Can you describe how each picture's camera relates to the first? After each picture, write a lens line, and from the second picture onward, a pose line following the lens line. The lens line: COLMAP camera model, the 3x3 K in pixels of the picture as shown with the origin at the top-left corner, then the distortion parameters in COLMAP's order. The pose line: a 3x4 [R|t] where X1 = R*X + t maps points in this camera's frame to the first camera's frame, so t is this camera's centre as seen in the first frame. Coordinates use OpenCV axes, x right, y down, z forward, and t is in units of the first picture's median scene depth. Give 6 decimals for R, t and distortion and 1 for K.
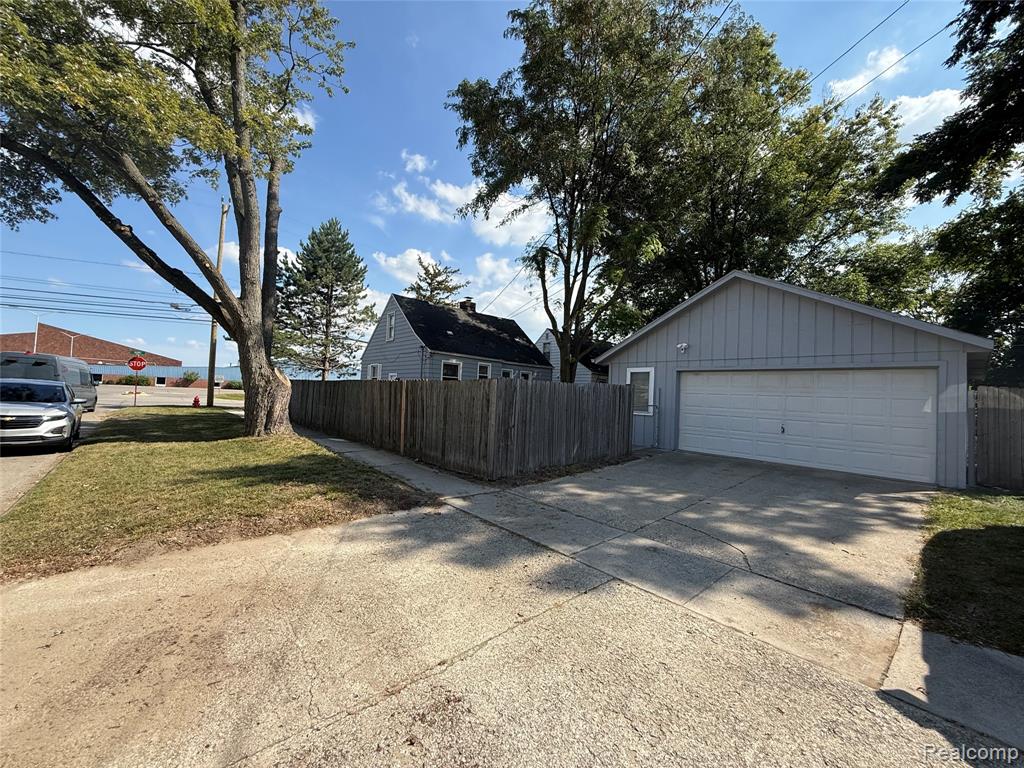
lens RADIAL K [[409.4, 0, 510.8], [0, 409.4, 381.4], [0, 0, 1]] dist [0.000992, 0.001031]
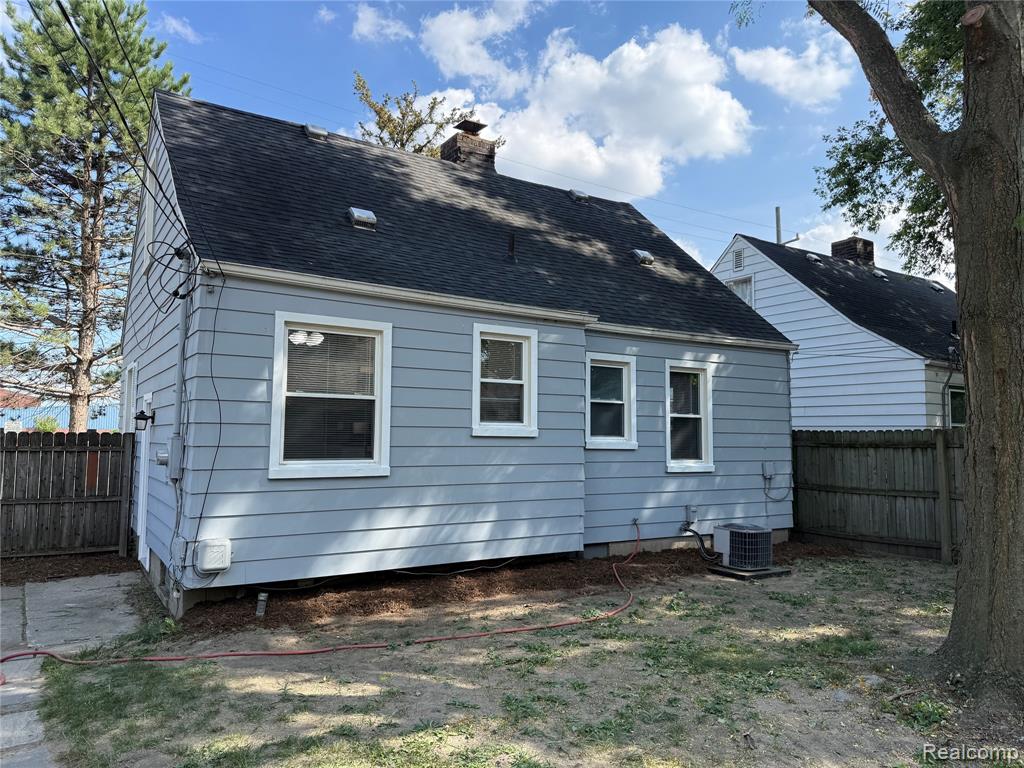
lens RADIAL K [[723.2, 0, 512.3], [0, 723.2, 386.1], [0, 0, 1]] dist [0.042047, -0.044630]
pose [[0.986202, -0.048967, -0.158137, 0.001231], [0.043461, 0.998329, -0.038094, 0.003644], [0.159738, 0.030696, 0.986682, 1.020859]]
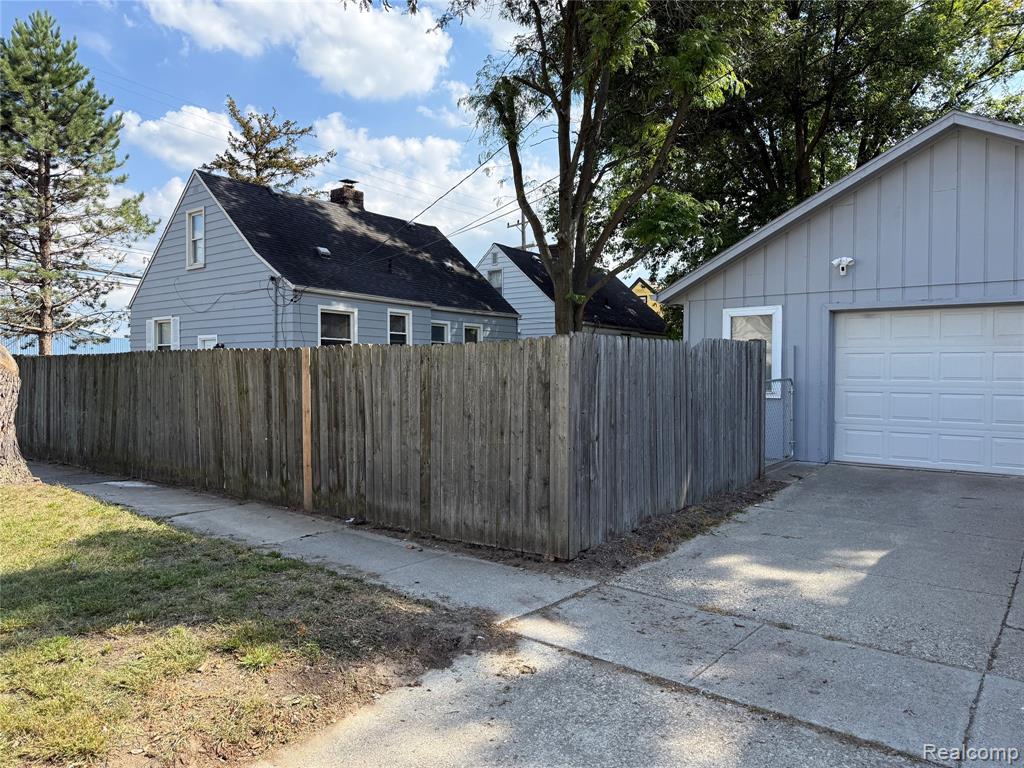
lens RADIAL K [[723.2, 0, 511.2], [0, 723.2, 381.8], [0, 0, 1]] dist [0.042047, -0.044630]
pose [[0.984961, -0.042684, 0.167424, -0.134402], [0.033729, 0.997863, 0.055967, -0.000947], [-0.169455, -0.049479, 0.984295, 0.137722]]
